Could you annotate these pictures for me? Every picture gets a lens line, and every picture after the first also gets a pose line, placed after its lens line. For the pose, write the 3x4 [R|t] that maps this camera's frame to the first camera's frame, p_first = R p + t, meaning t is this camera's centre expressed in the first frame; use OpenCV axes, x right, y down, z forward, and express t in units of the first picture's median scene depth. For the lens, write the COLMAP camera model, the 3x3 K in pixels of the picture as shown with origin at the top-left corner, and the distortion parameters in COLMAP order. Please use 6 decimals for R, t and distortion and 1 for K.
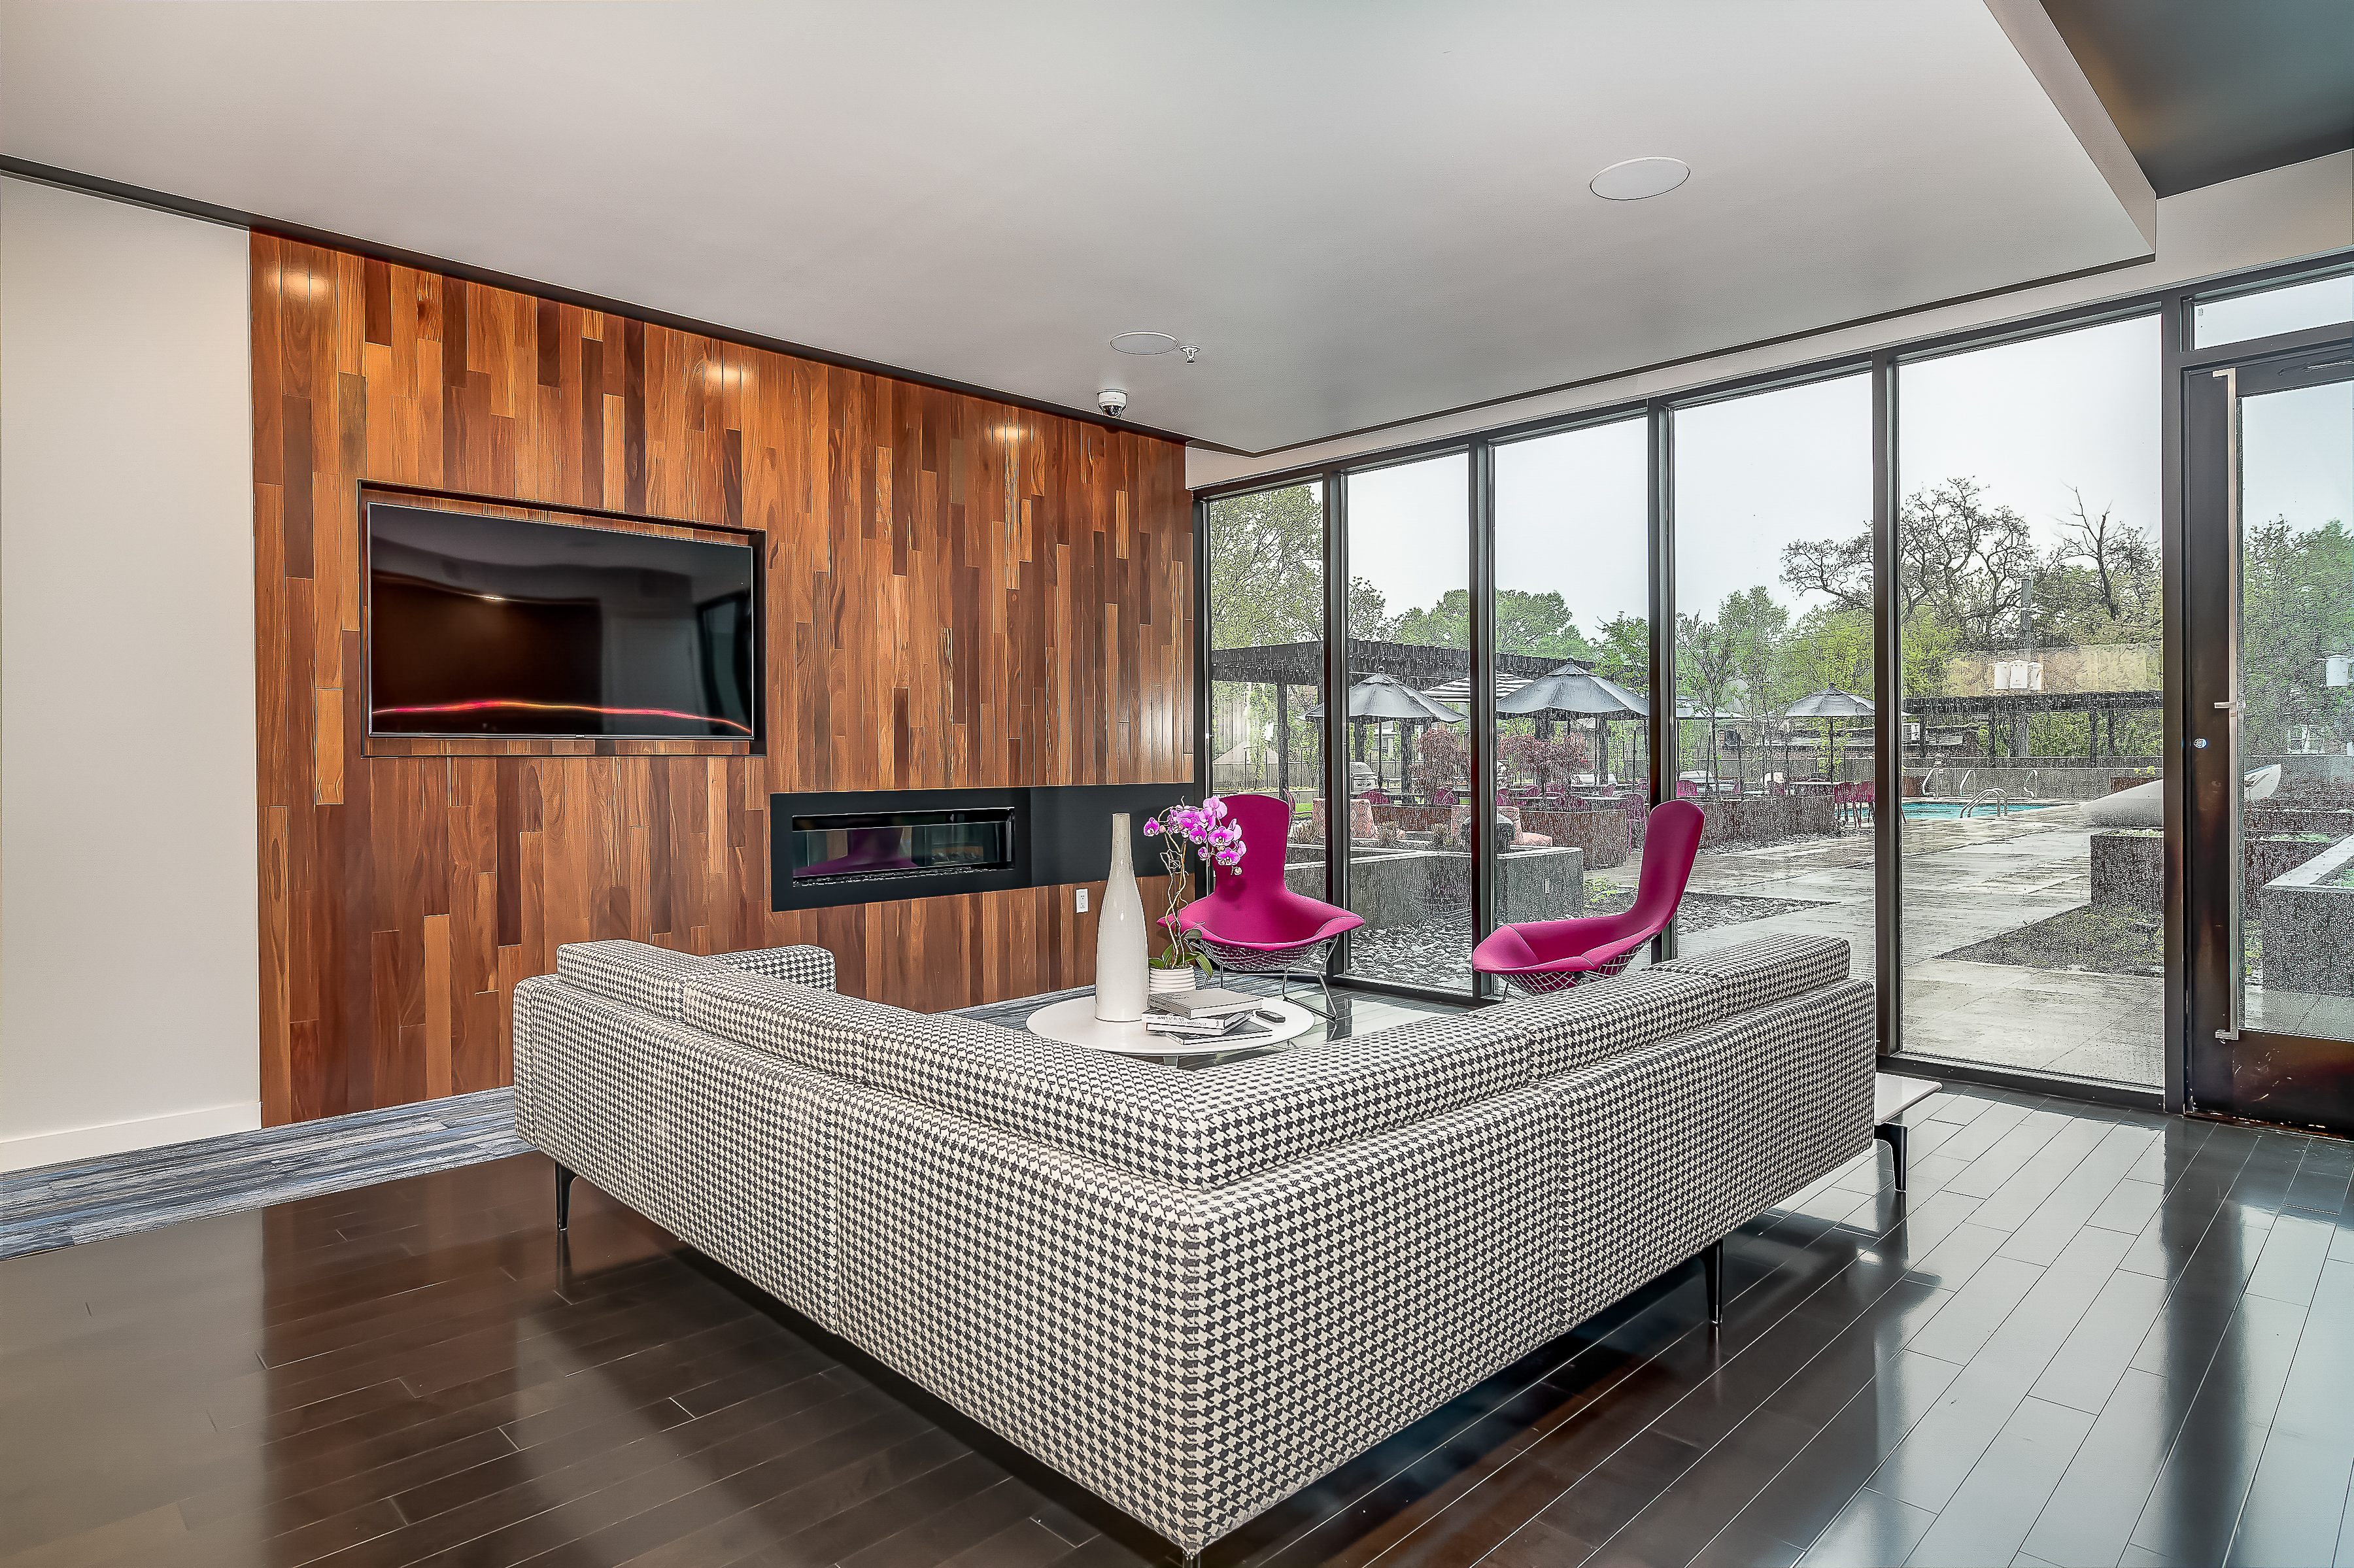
lens RADIAL K [[1284.0, 0, 1175.8], [0, 1284.0, 771.9], [0, 0, 1]] dist [-0.005954, -0.004215]
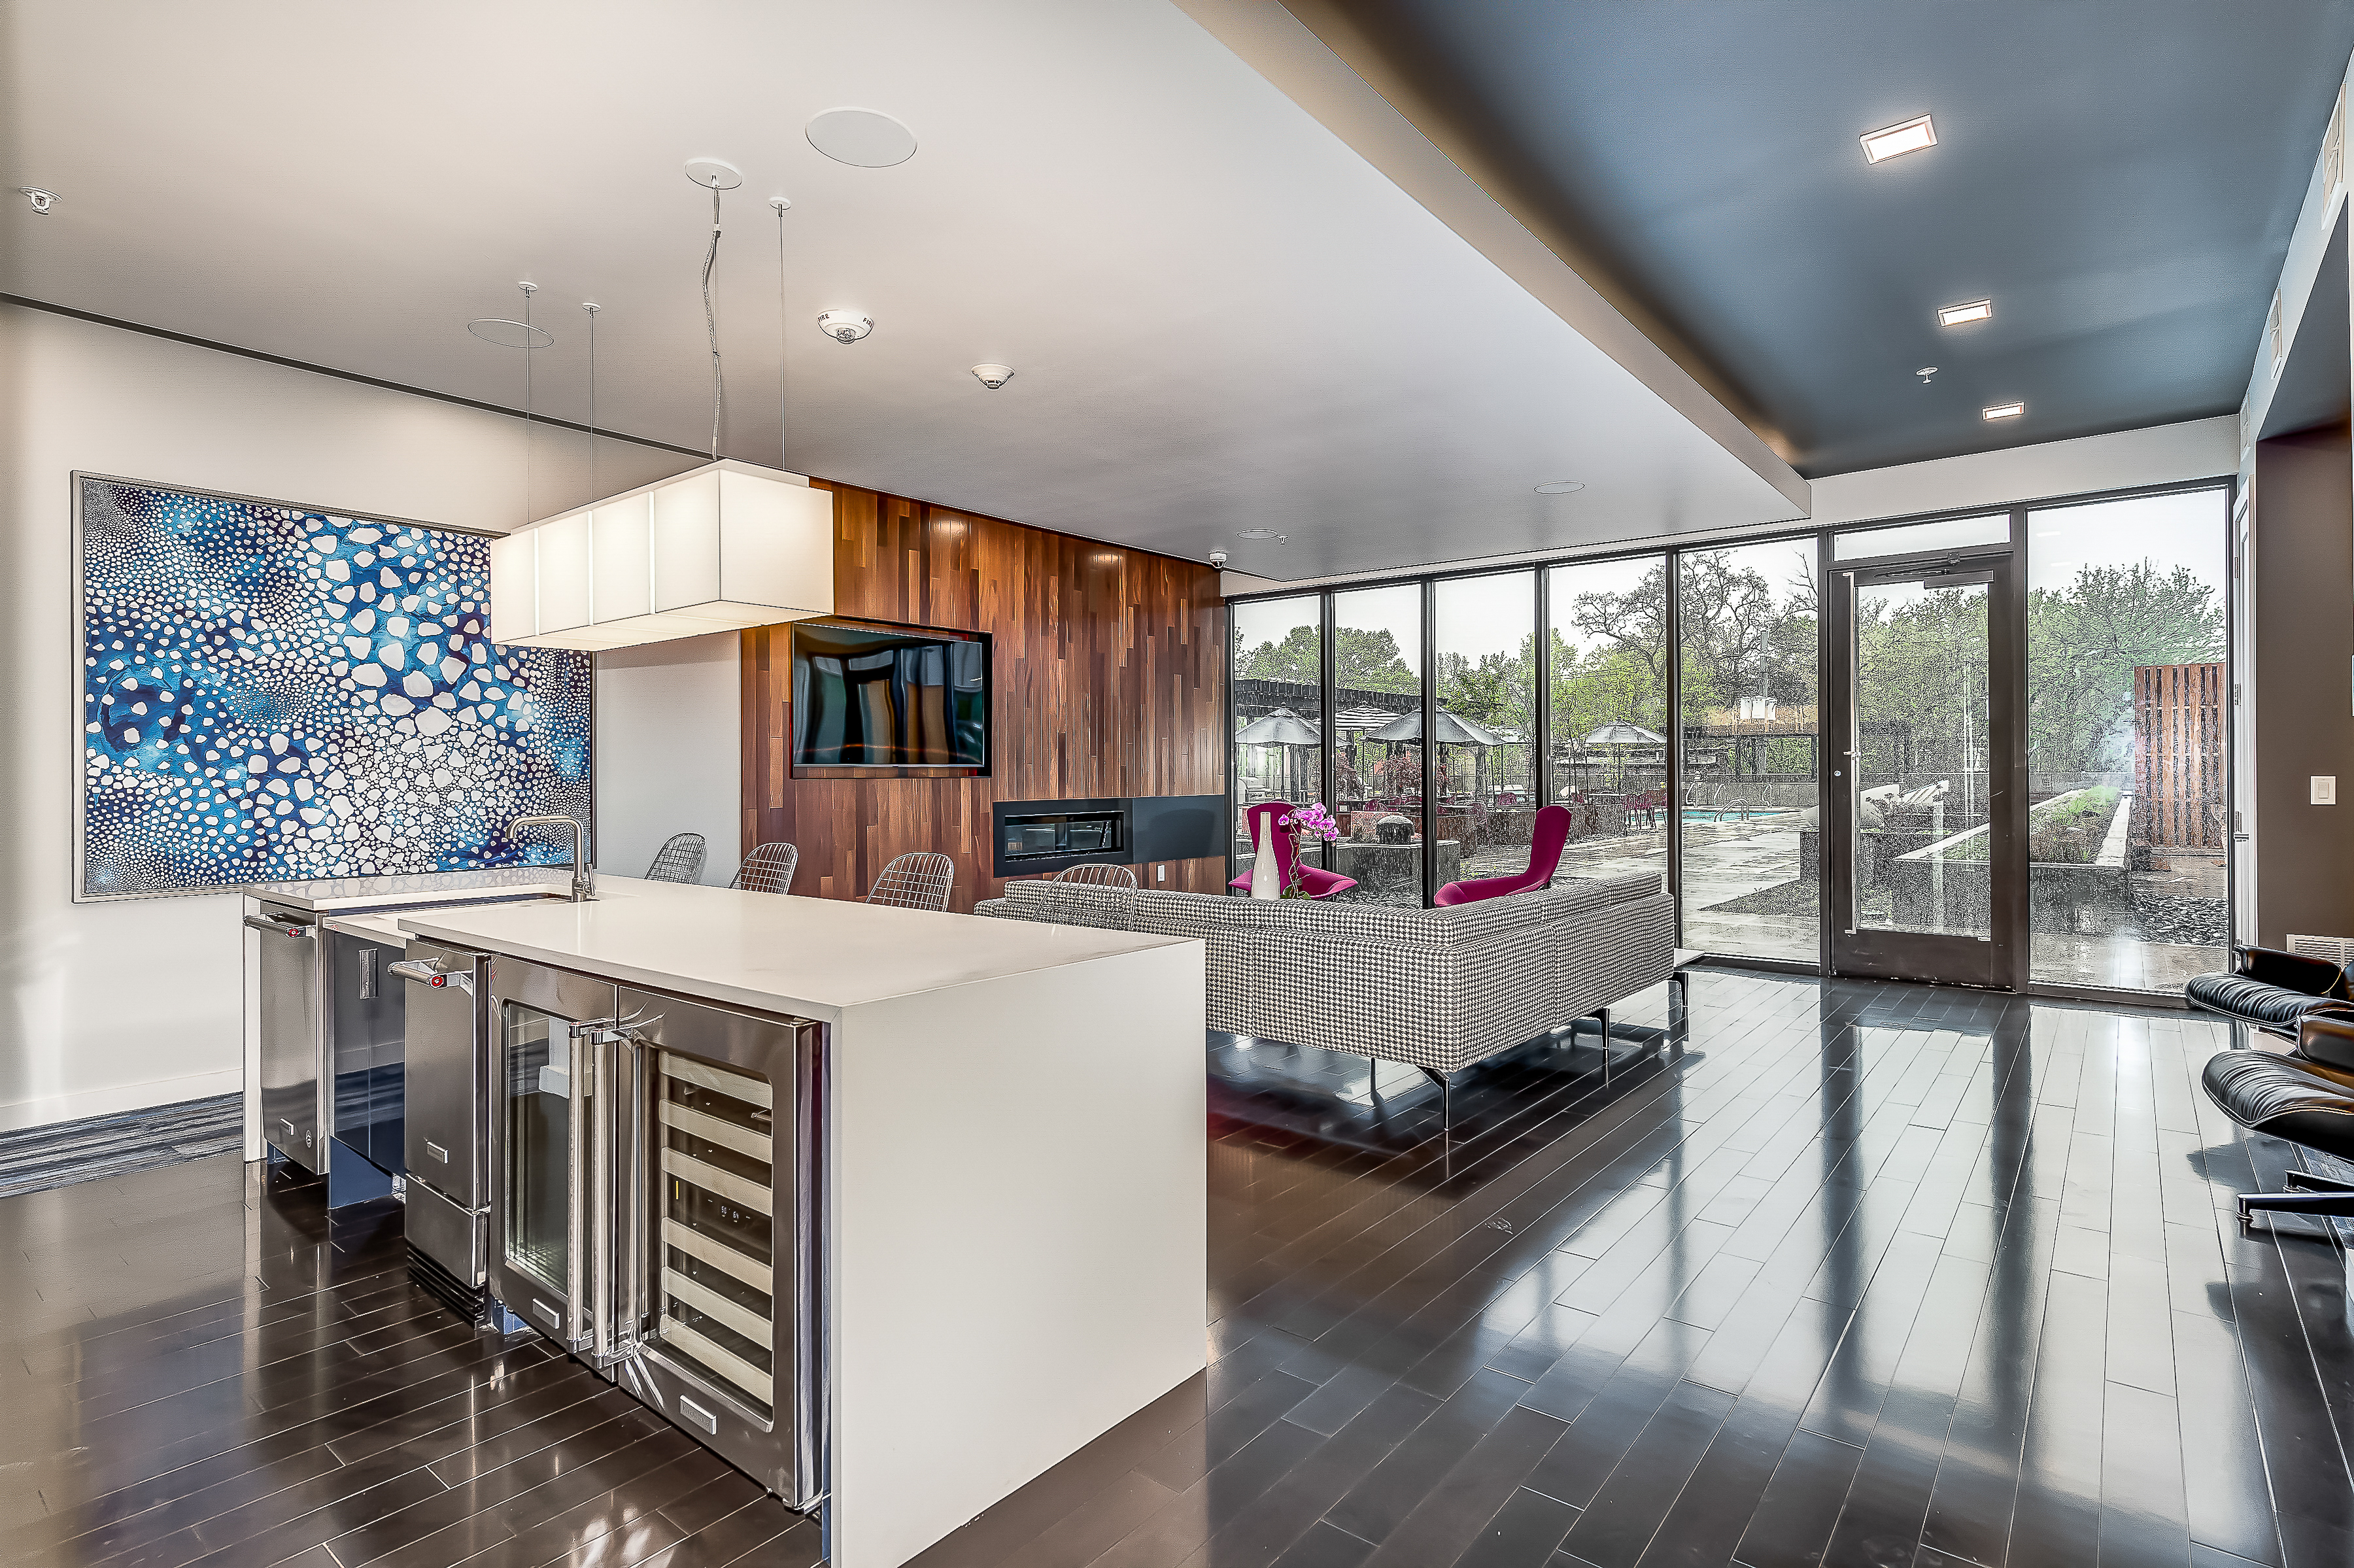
lens RADIAL K [[1164.1, 0, 1175.3], [0, 1164.1, 786.2], [0, 0, 1]] dist [0.005758, 0.000922]
pose [[0.993206, -0.000071, 0.116368, -0.239850], [-0.000119, 0.999999, 0.001621, -0.004007], [-0.116368, -0.001624, 0.993205, -0.394052]]
